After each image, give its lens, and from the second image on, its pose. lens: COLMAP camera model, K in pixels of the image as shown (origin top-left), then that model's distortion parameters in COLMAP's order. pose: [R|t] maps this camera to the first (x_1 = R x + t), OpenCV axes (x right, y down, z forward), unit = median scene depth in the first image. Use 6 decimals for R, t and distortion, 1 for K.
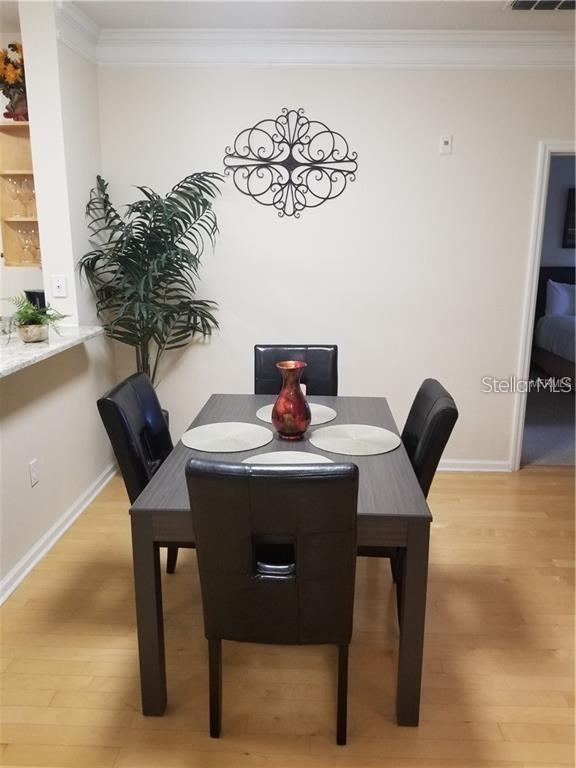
lens RADIAL K [[606.4, 0, 288.0], [0, 606.4, 384.0], [0, 0, 1]] dist [-0.001944, -0.014957]
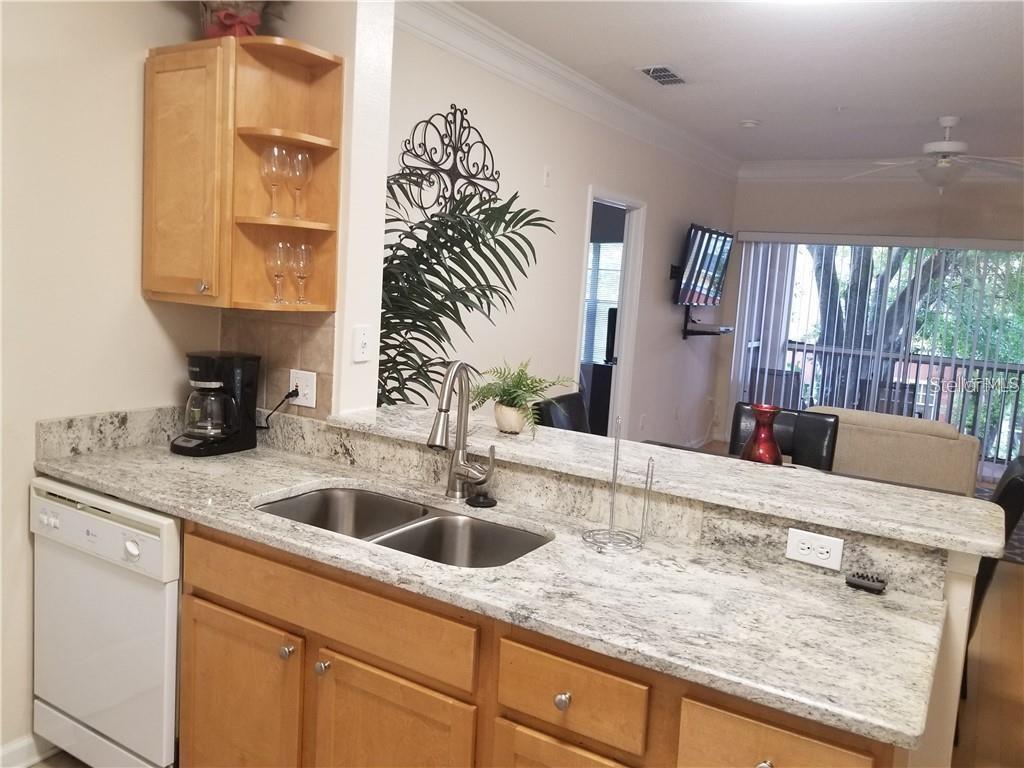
lens RADIAL K [[808.5, 0, 487.4], [0, 808.5, 377.2], [0, 0, 1]] dist [-0.001944, -0.014957]
pose [[0.486394, -0.090107, 0.869081, -0.919126], [0.148110, 0.988776, 0.019625, -0.116629], [-0.861095, 0.119174, 0.494281, 0.476977]]
